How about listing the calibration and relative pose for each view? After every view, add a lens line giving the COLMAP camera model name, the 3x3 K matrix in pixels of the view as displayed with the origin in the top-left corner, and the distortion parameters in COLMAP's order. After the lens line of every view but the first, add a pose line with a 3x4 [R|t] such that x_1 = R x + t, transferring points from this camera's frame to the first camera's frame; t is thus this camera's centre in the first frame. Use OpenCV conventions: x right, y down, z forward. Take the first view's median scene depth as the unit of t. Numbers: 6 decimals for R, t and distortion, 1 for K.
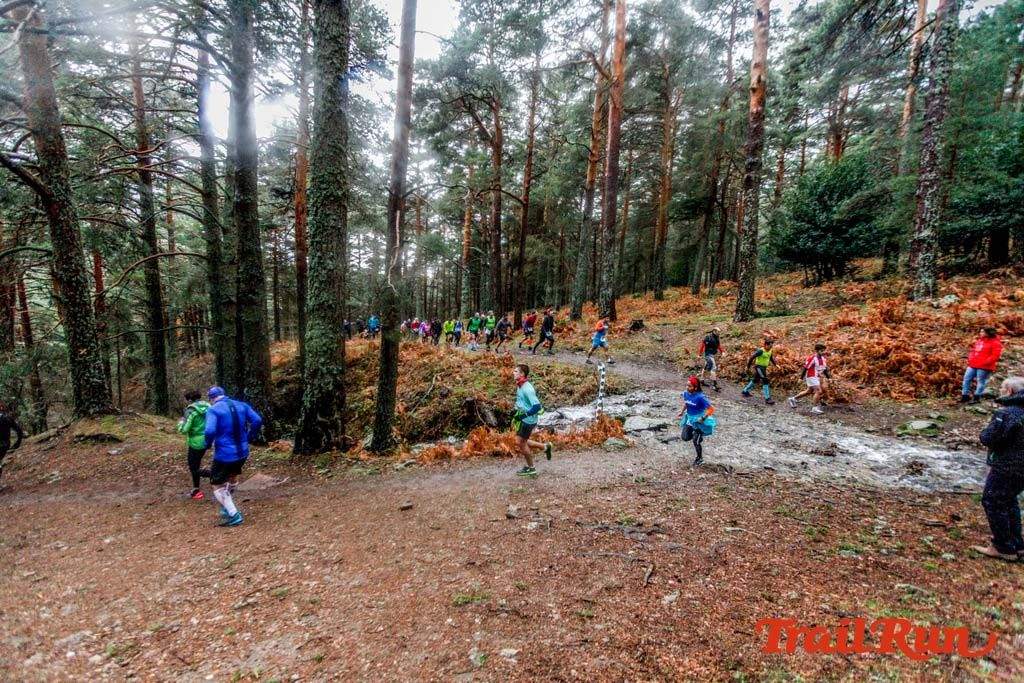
lens RADIAL K [[493.6, 0, 503.2], [0, 493.6, 345.3], [0, 0, 1]] dist [-0.041567, 0.028399]
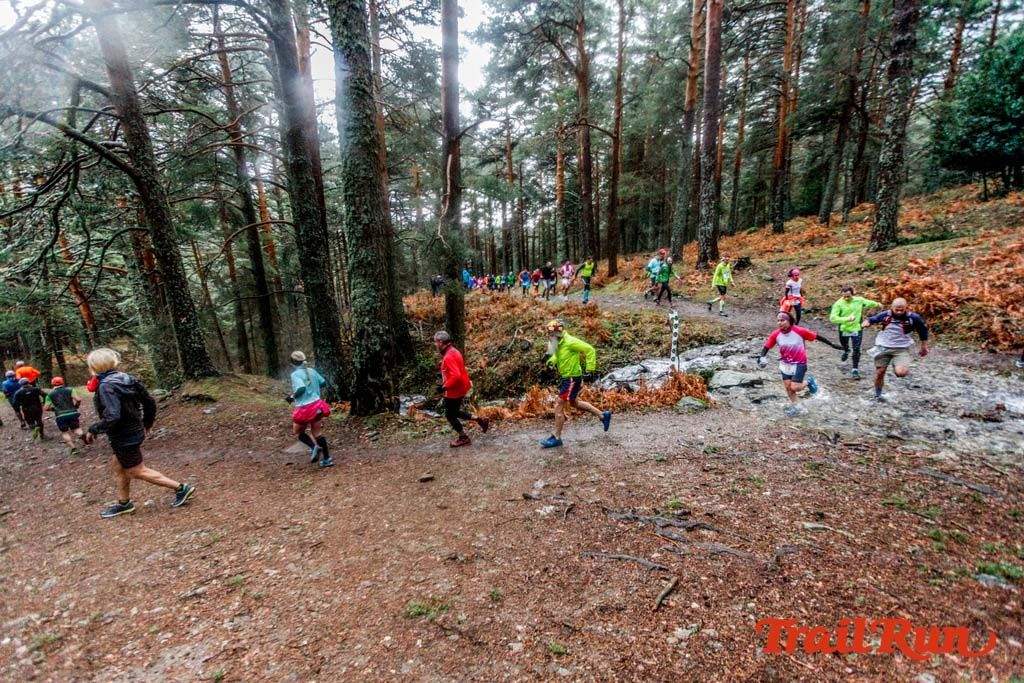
lens RADIAL K [[493.6, 0, 501.8], [0, 493.6, 345.4], [0, 0, 1]] dist [-0.041567, 0.028399]
pose [[0.974070, -0.026484, -0.224691, 0.073093], [0.048881, 0.994304, 0.094712, 0.000773], [0.220902, -0.103240, 0.969816, 0.078337]]
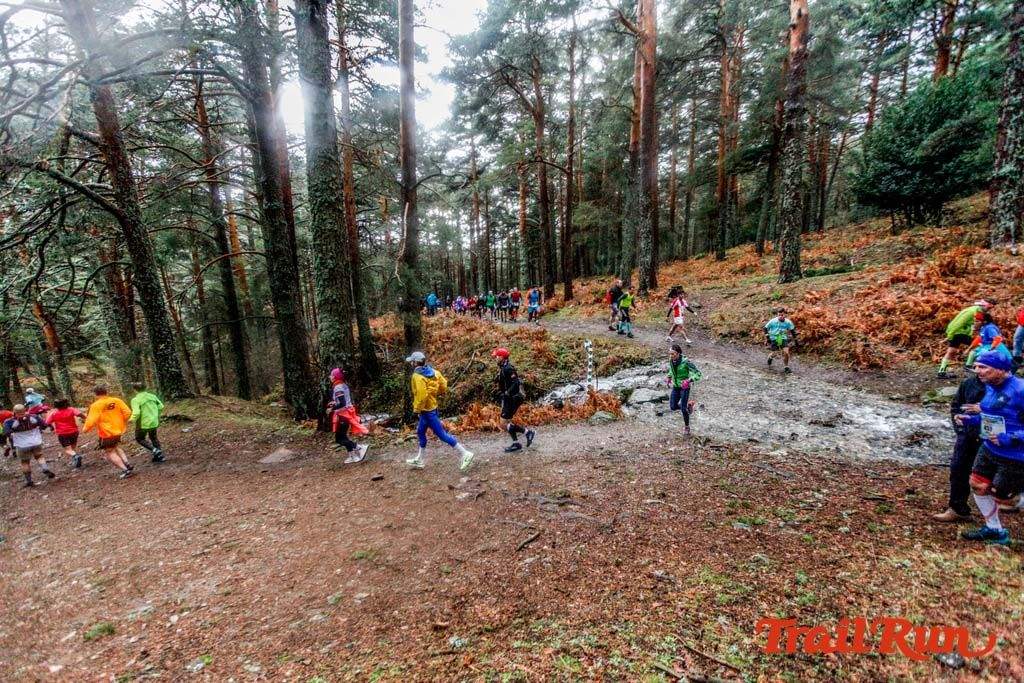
lens RADIAL K [[493.6, 0, 502.6], [0, 493.6, 344.9], [0, 0, 1]] dist [-0.041567, 0.028399]
pose [[0.985180, -0.039965, -0.166803, 0.142559], [0.050587, 0.996920, 0.059923, -0.018190], [0.163895, -0.067473, 0.984168, -0.033637]]
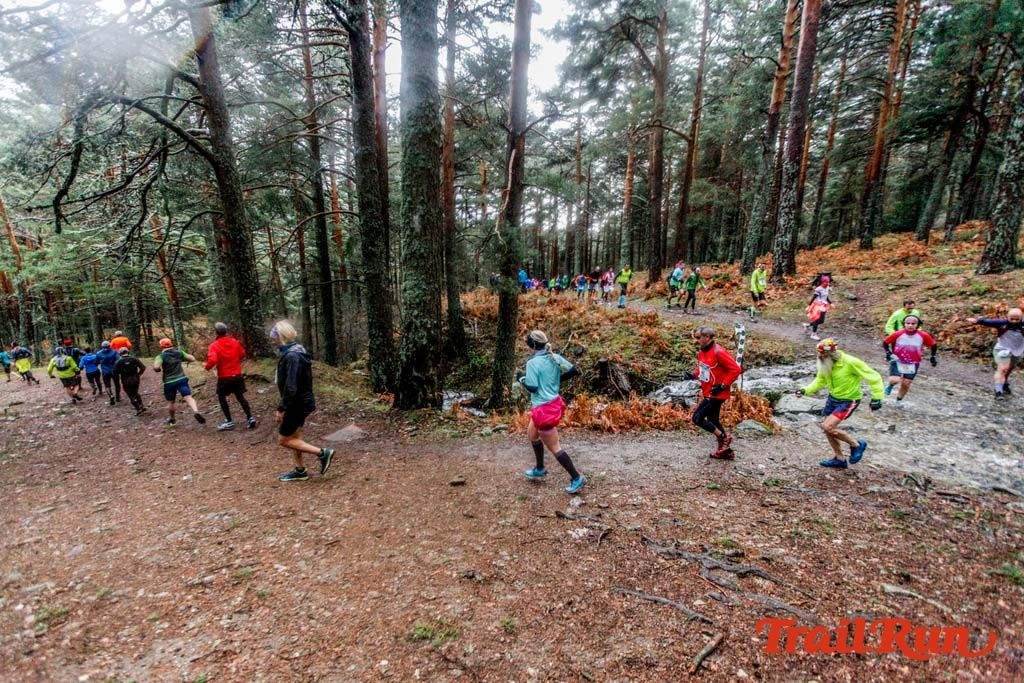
lens RADIAL K [[493.6, 0, 502.5], [0, 493.6, 346.4], [0, 0, 1]] dist [-0.041567, 0.028399]
pose [[0.941960, 0.044220, -0.332801, 0.075907], [-0.014120, 0.995629, 0.092325, 0.002853], [0.335429, -0.082267, 0.938467, 0.106492]]
